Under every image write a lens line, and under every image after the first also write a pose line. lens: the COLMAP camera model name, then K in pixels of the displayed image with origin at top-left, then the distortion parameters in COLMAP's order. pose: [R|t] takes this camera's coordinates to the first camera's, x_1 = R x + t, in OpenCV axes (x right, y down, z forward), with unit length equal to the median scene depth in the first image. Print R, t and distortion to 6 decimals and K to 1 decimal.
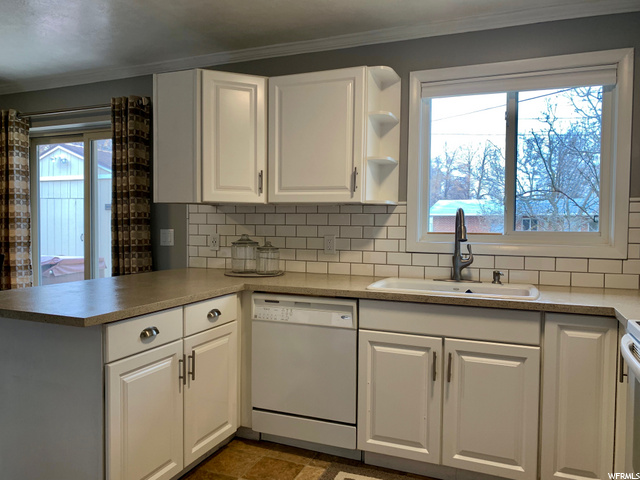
lens RADIAL K [[490.2, 0, 319.9], [0, 490.2, 241.5], [0, 0, 1]] dist [0.007739, -0.004719]
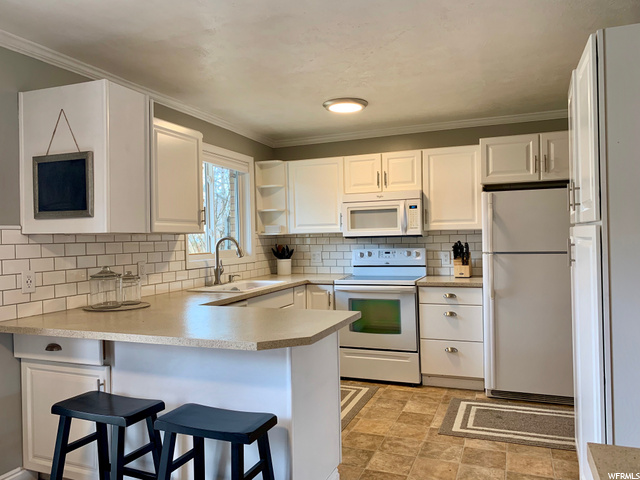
lens RADIAL K [[490.2, 0, 319.9], [0, 490.2, 241.5], [0, 0, 1]] dist [0.007739, -0.004719]
pose [[-0.013041, -0.010128, 0.999864, -1.090362], [0.072152, 0.997333, 0.011043, -0.041145], [-0.997308, 0.072286, -0.012276, 0.613289]]
